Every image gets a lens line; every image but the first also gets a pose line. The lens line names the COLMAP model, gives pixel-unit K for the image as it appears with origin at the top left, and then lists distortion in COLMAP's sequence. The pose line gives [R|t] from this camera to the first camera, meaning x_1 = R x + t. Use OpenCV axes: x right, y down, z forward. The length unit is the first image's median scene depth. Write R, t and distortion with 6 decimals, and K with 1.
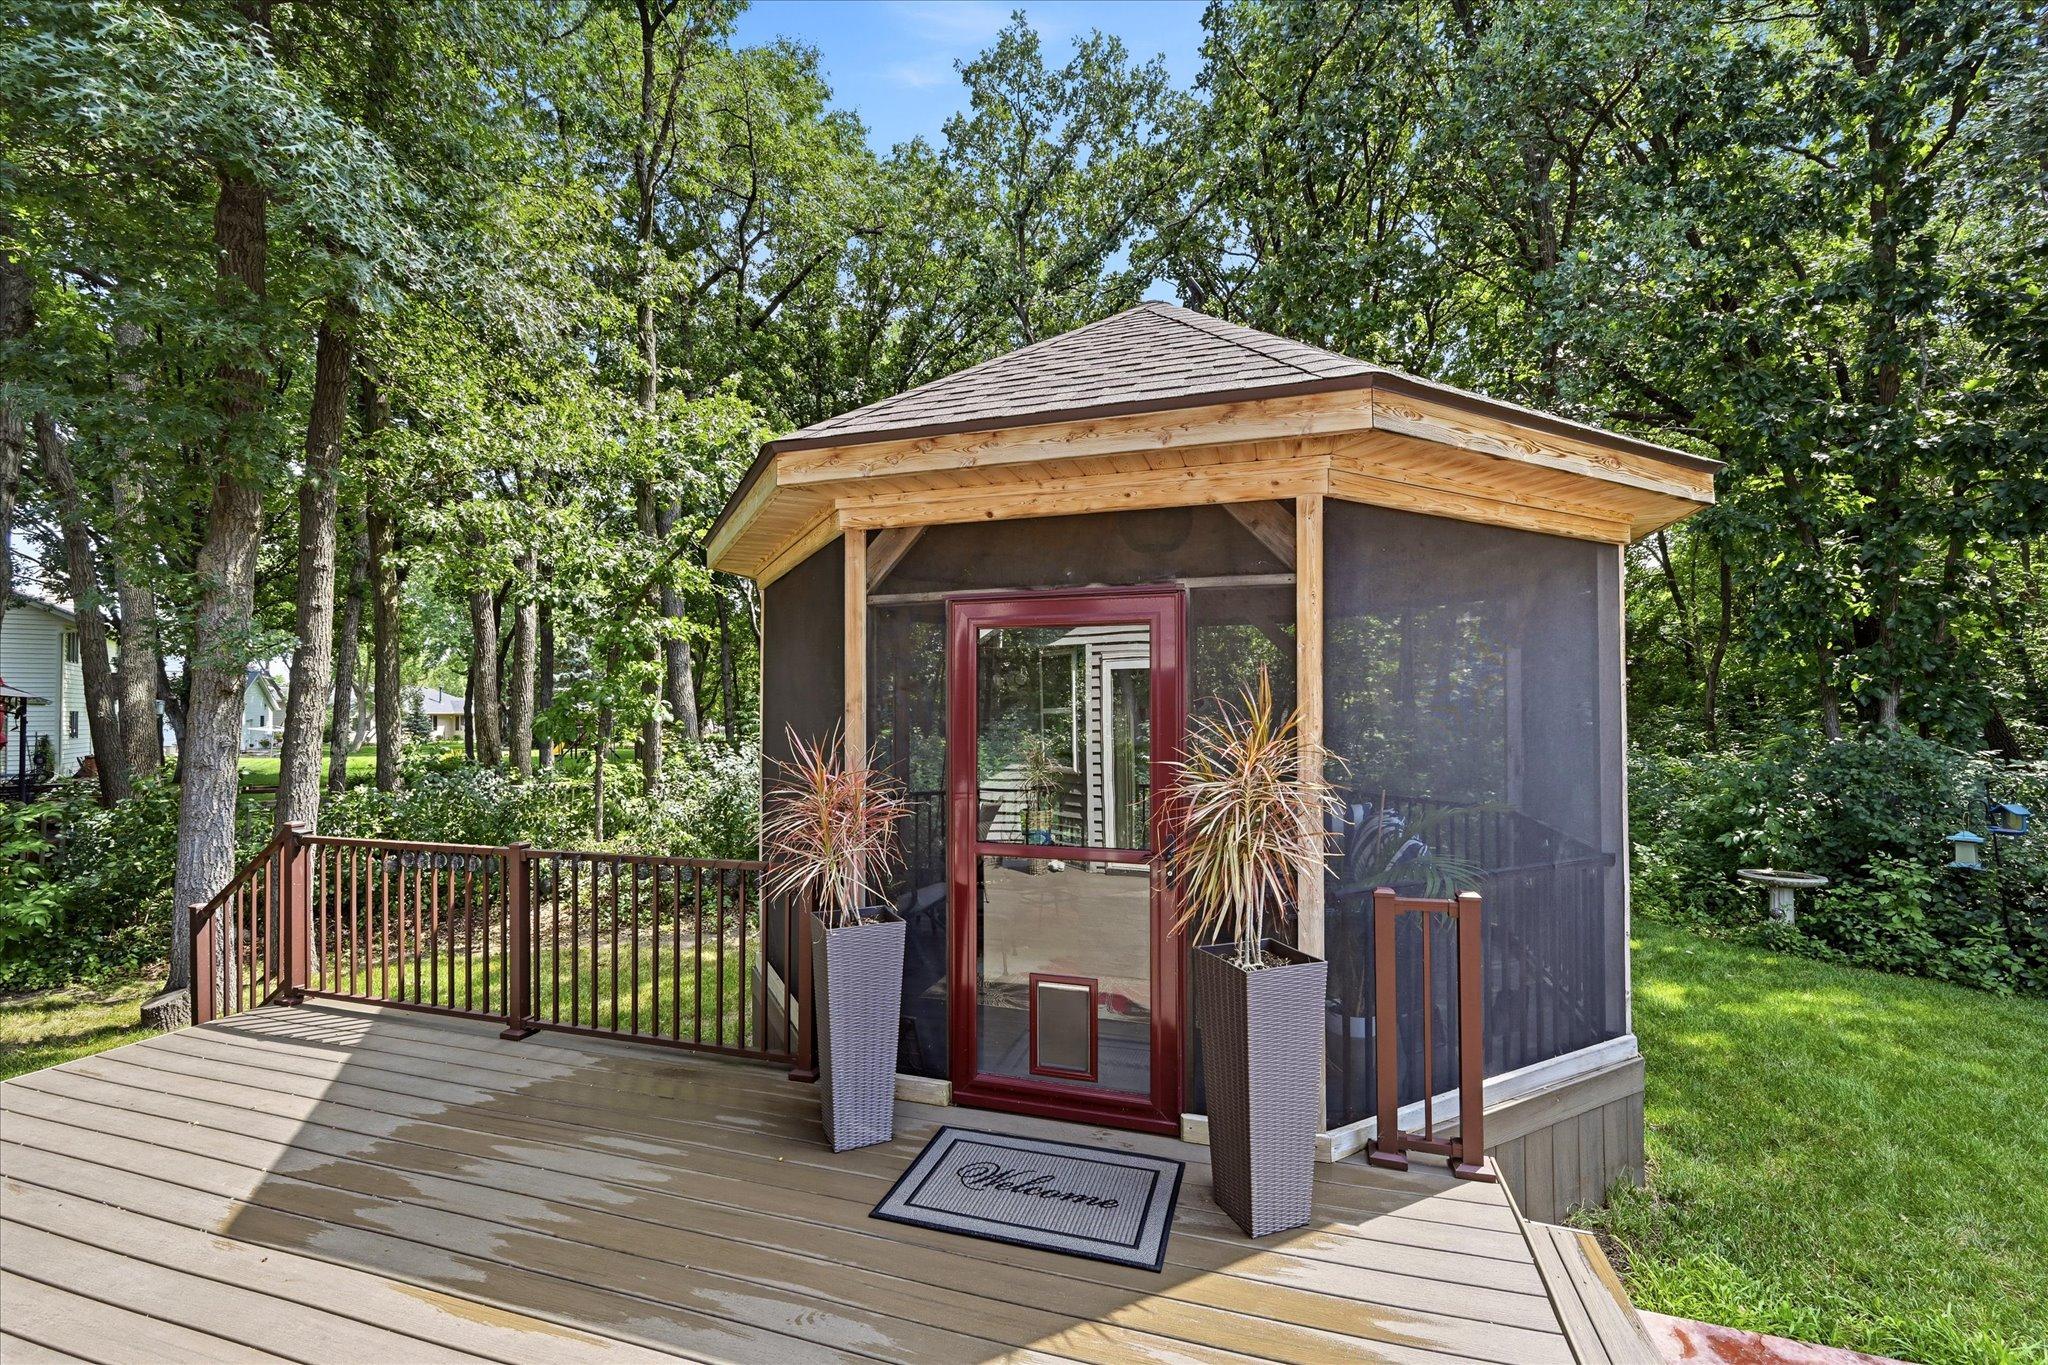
lens RADIAL K [[882.0, 0, 1024.0], [0, 882.0, 682.5], [0, 0, 1]] dist [0.000200, -0.000201]
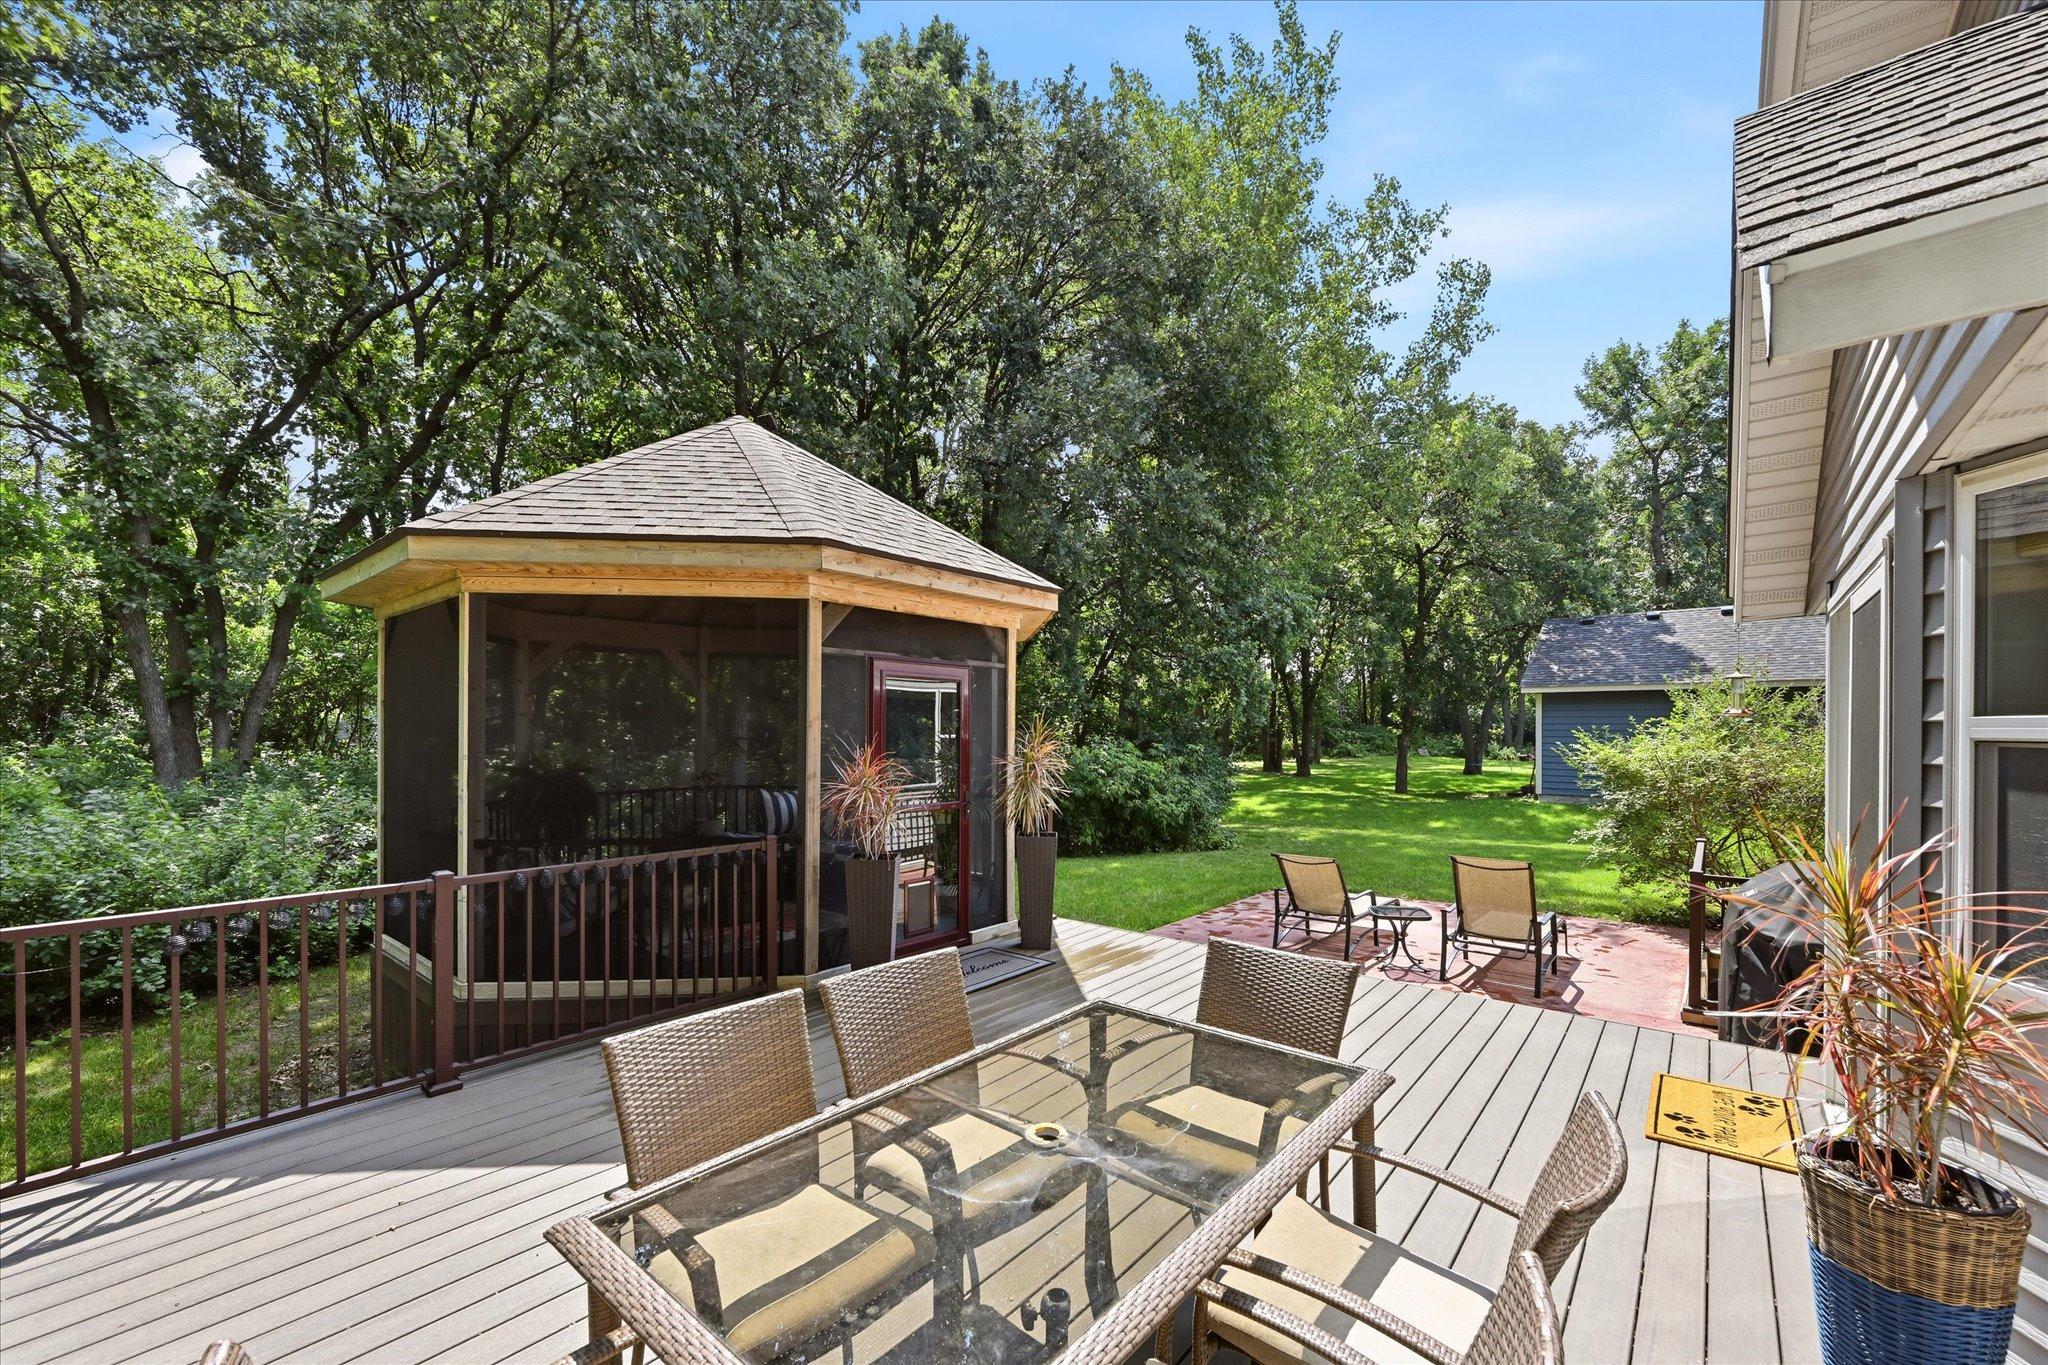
lens RADIAL K [[803.5, 0, 1023.3], [0, 803.5, 740.2], [0, 0, 1]] dist [0.000349, 0.000061]
pose [[0.382720, 0.000005, 0.923865, -1.315358], [-0.006722, 0.999974, 0.002779, 0.051297], [-0.923840, -0.007274, 0.382710, 0.186592]]
